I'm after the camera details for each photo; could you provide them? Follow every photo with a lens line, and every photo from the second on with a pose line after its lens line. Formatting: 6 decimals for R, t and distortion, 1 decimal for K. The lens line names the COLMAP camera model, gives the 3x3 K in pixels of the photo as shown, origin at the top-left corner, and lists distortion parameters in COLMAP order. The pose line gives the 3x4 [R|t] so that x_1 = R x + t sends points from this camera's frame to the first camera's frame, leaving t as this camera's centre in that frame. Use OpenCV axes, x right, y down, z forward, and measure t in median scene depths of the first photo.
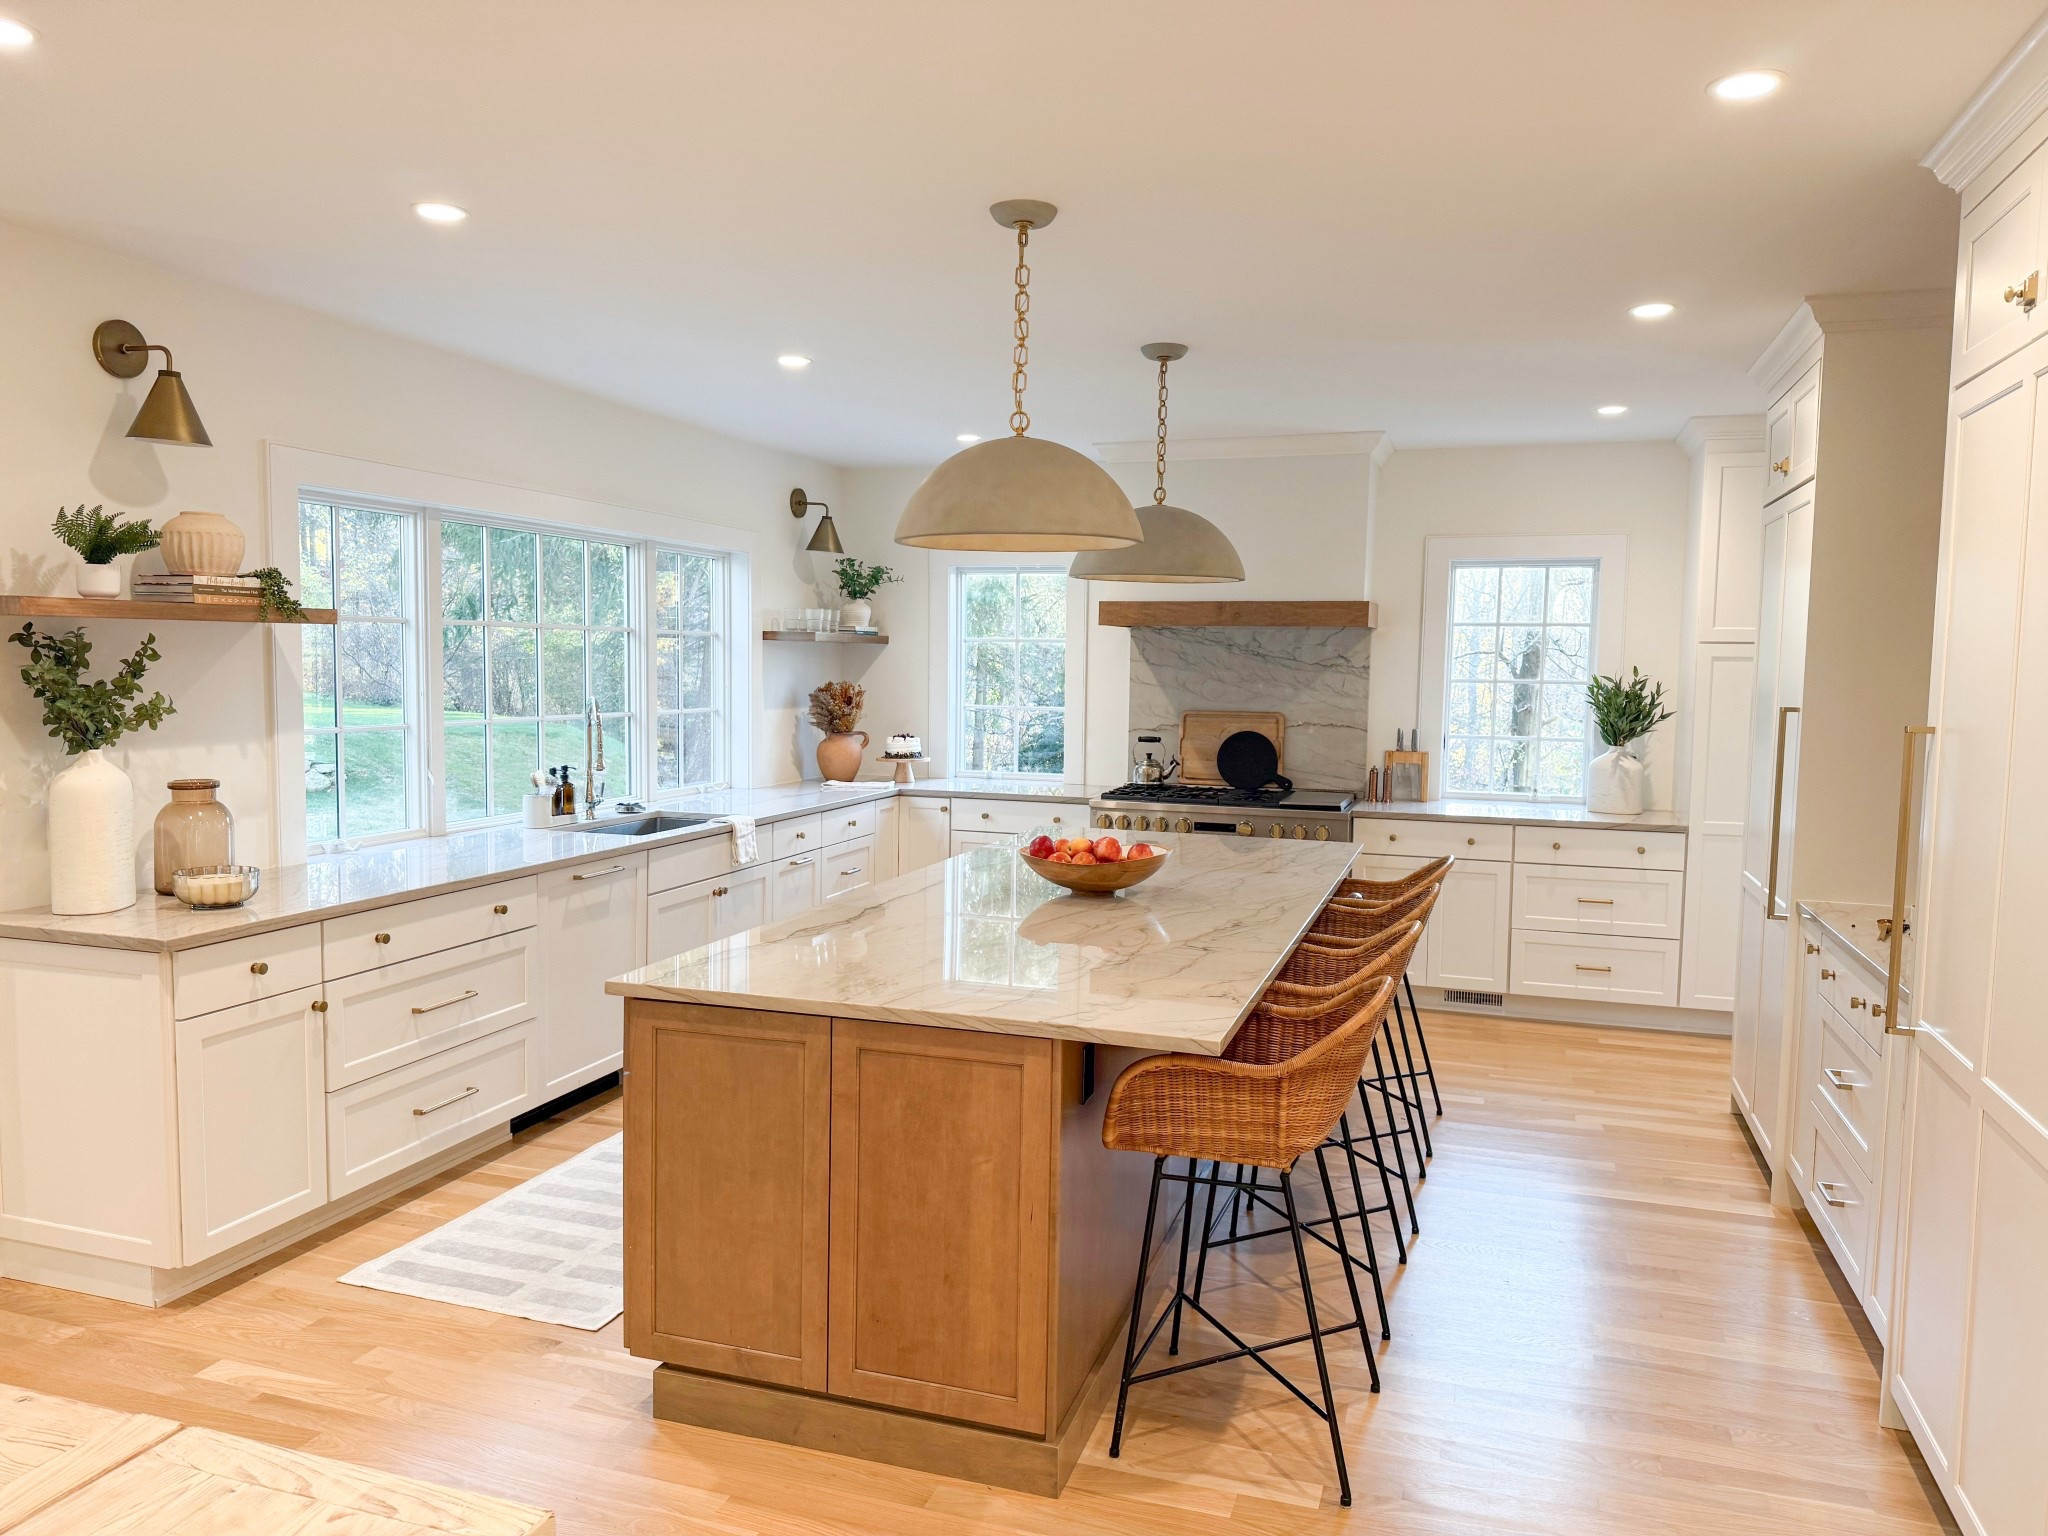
lens RADIAL K [[1467.3, 0, 1008.9], [0, 1467.3, 770.2], [0, 0, 1]] dist [0.022850, -0.029251]
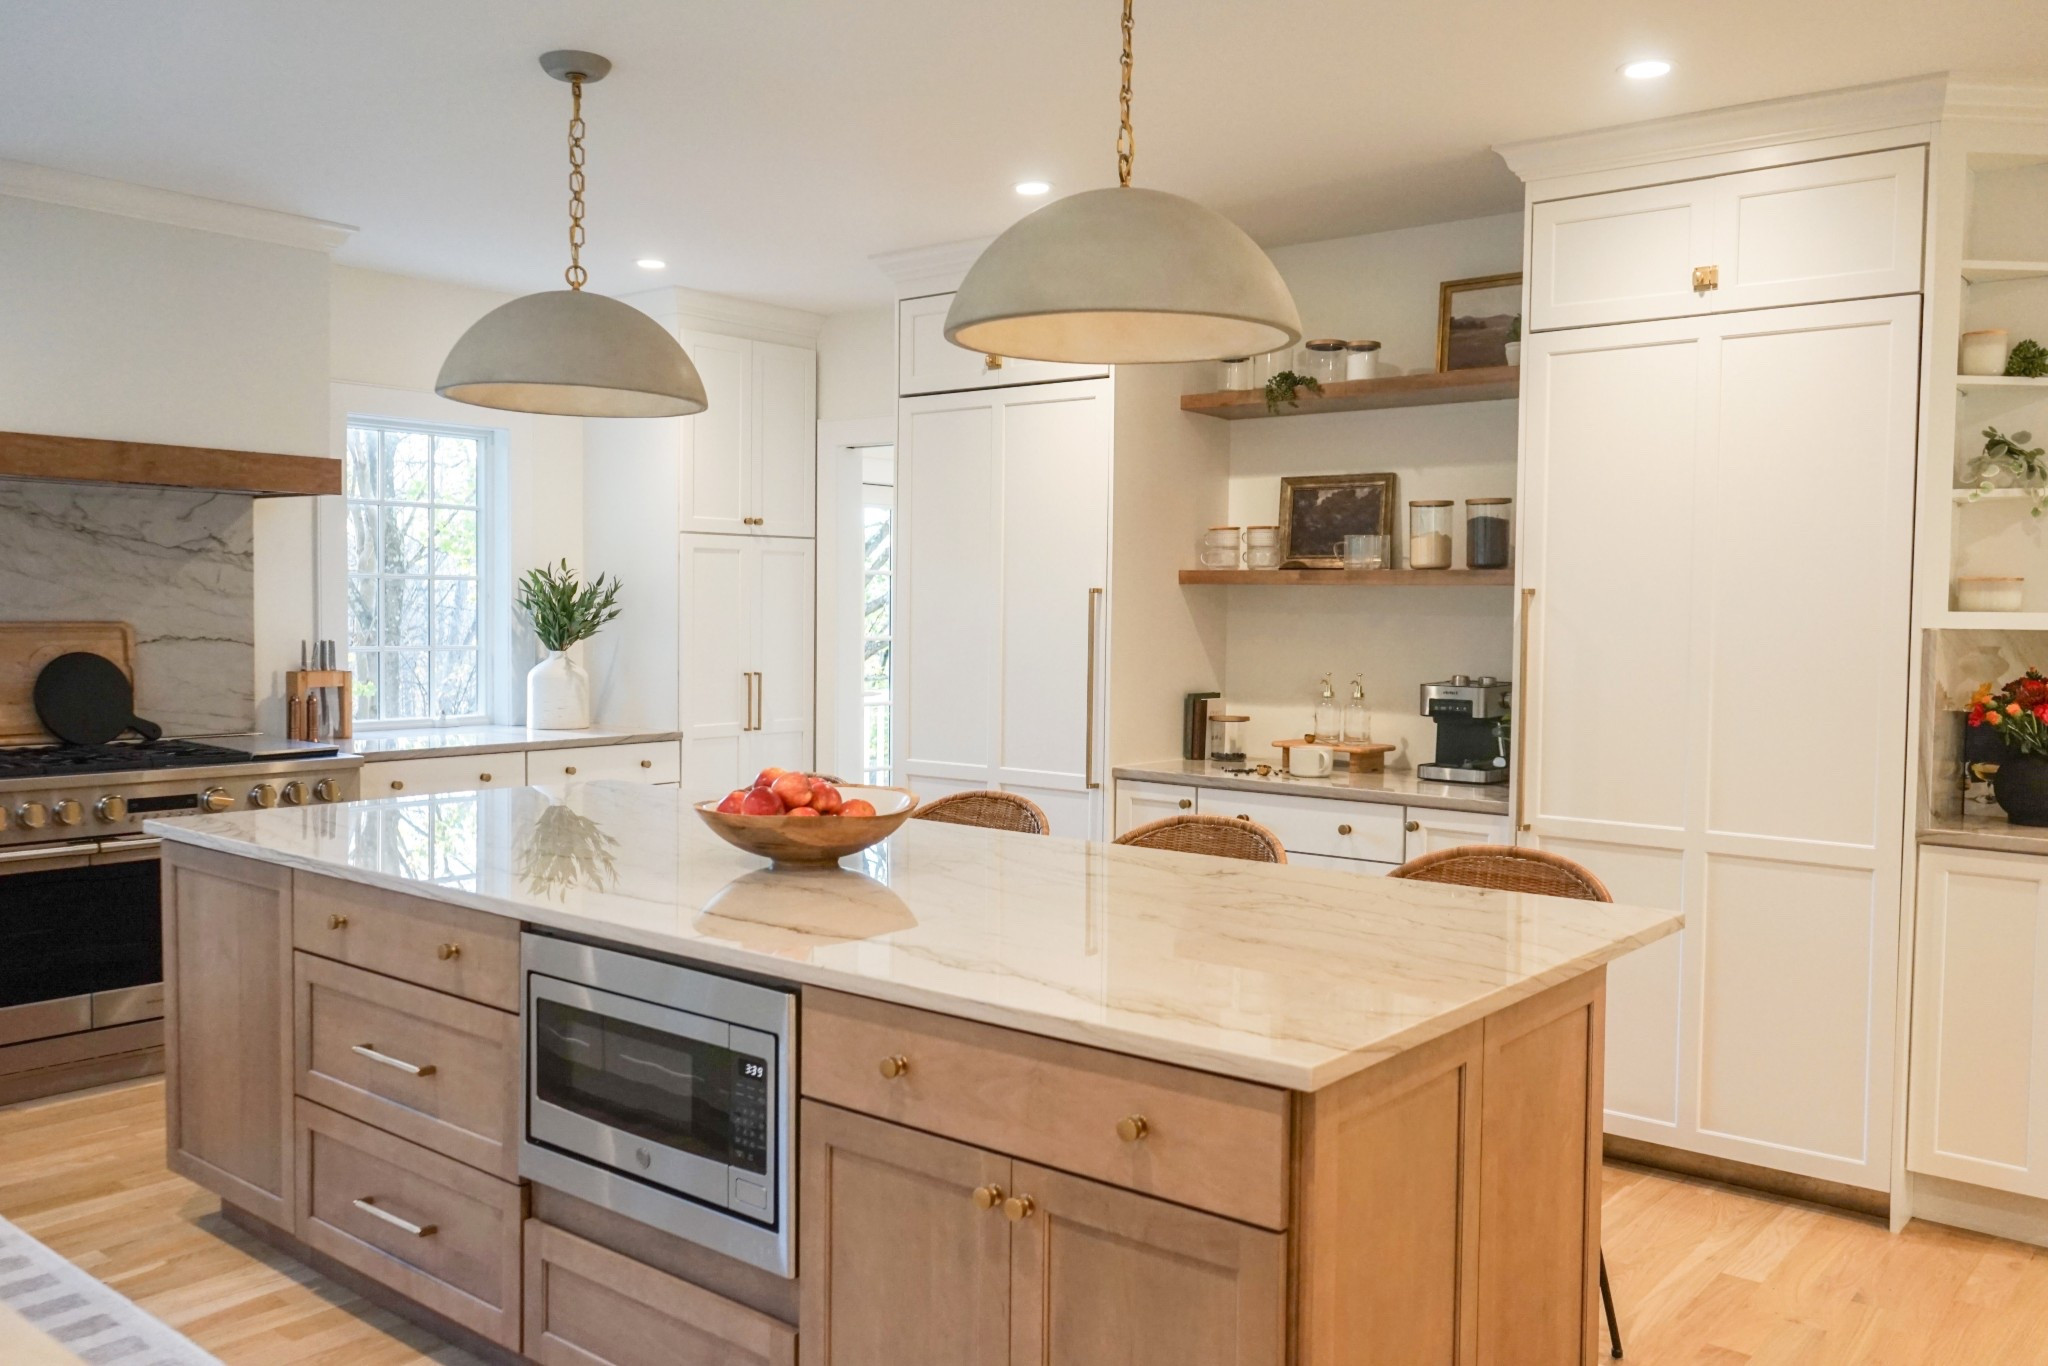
lens RADIAL K [[1646.7, 0, 1083.4], [0, 1646.7, 657.2], [0, 0, 1]] dist [-0.002381, -0.003249]
pose [[0.337058, -0.040233, 0.940624, -0.353820], [0.065790, 0.997651, 0.019098, -0.010015], [-0.939182, 0.055446, 0.338914, 0.363922]]
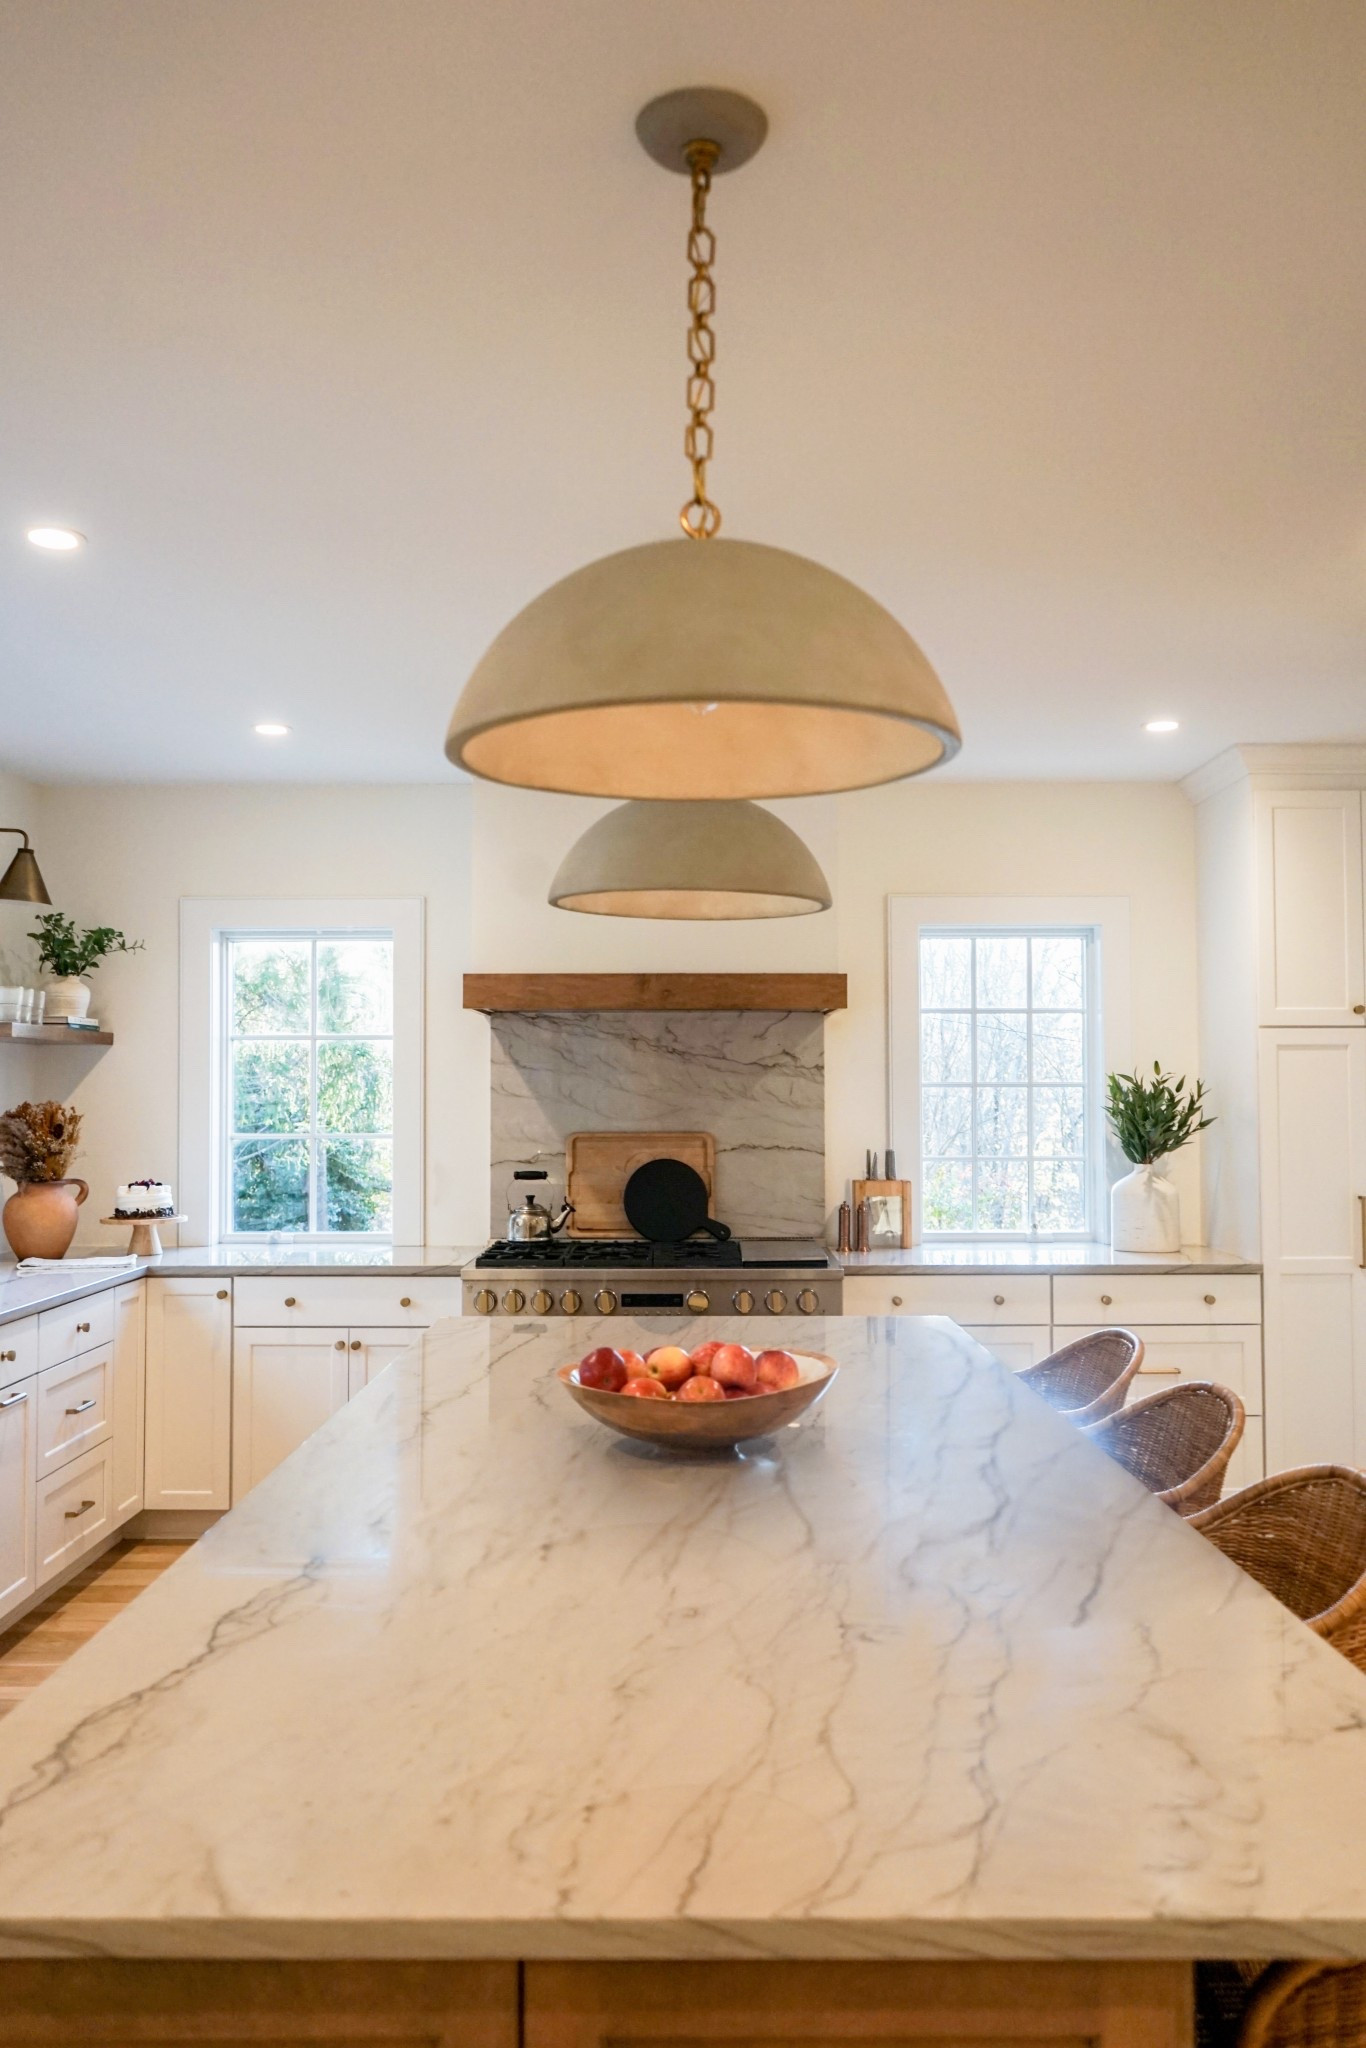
lens RADIAL K [[1646.7, 0, 680.7], [0, 1646.7, 991.4], [0, 0, 1]] dist [-0.002381, -0.003249]
pose [[0.947078, 0.003507, 0.320985, -0.086445], [0.040611, 0.990597, -0.130649, -0.002804], [-0.318425, 0.136770, 0.938030, 0.241124]]
